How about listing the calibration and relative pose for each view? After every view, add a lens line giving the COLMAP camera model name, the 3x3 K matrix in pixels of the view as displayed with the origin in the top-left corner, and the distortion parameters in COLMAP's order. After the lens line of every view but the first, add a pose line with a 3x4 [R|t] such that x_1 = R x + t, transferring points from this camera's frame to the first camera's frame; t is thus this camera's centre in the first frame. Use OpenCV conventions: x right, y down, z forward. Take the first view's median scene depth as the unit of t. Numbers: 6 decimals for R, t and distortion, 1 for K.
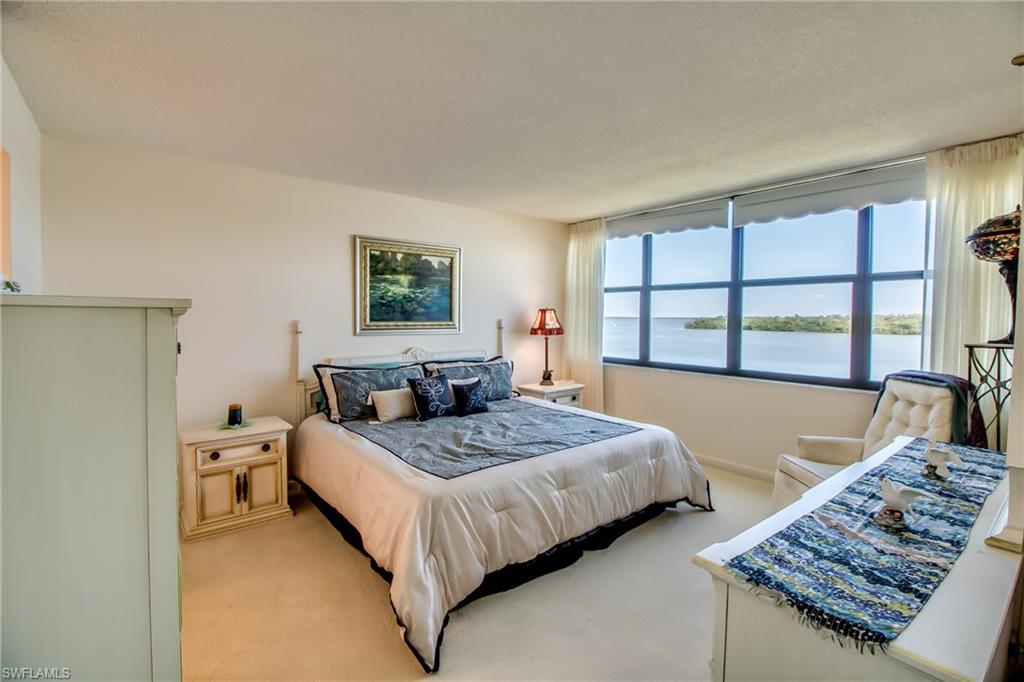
lens RADIAL K [[475.8, 0, 512.5], [0, 475.8, 337.9], [0, 0, 1]] dist [-0.002540, -0.001432]
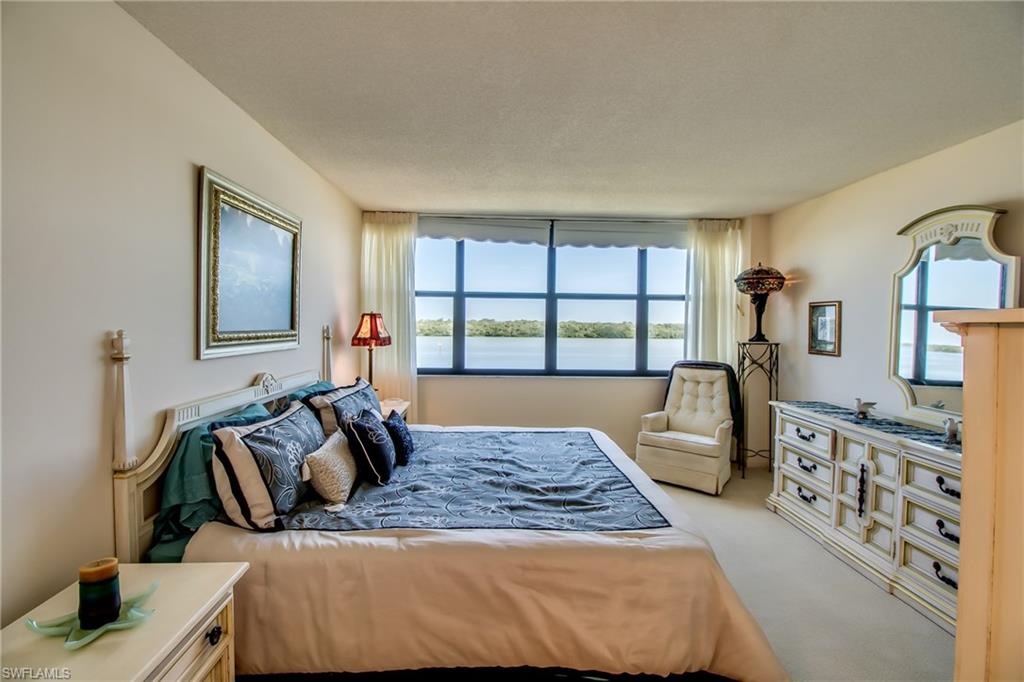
lens RADIAL K [[475.8, 0, 509.4], [0, 475.8, 336.7], [0, 0, 1]] dist [-0.002540, -0.001432]
pose [[0.594788, -0.018629, 0.803666, -0.512266], [0.027615, 0.999615, 0.002734, -0.020258], [-0.803408, 0.020567, 0.595074, 0.393825]]
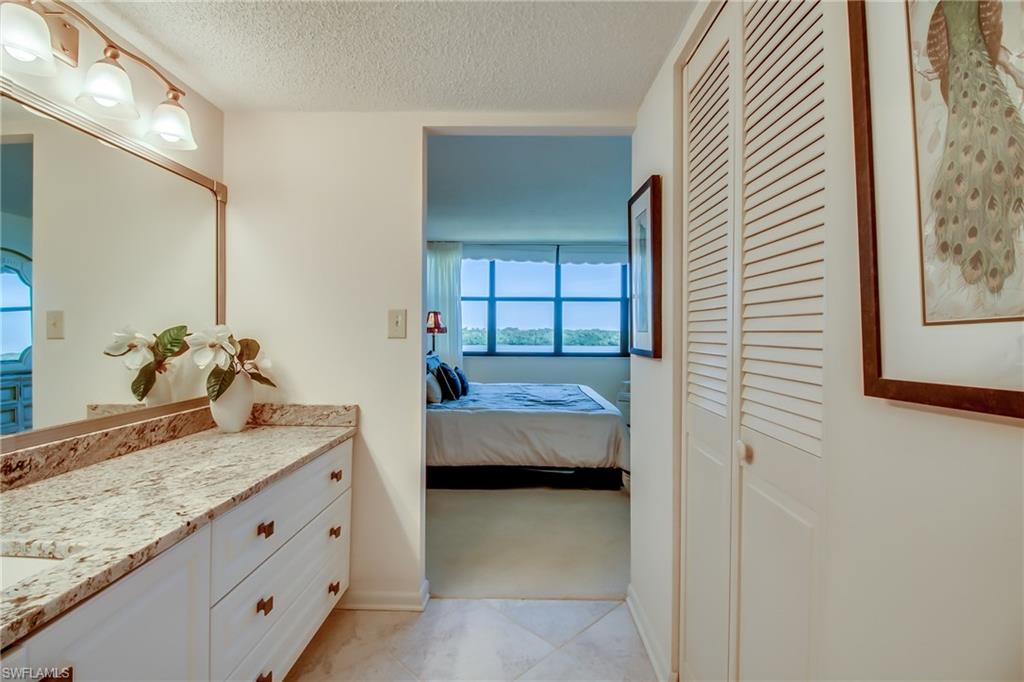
lens RADIAL K [[475.8, 0, 514.0], [0, 475.8, 333.2], [0, 0, 1]] dist [-0.002540, -0.001432]
pose [[0.626335, -0.002723, 0.779549, -0.857651], [0.034585, 0.999106, -0.024298, 0.033851], [-0.778786, 0.042179, 0.625870, 0.119743]]
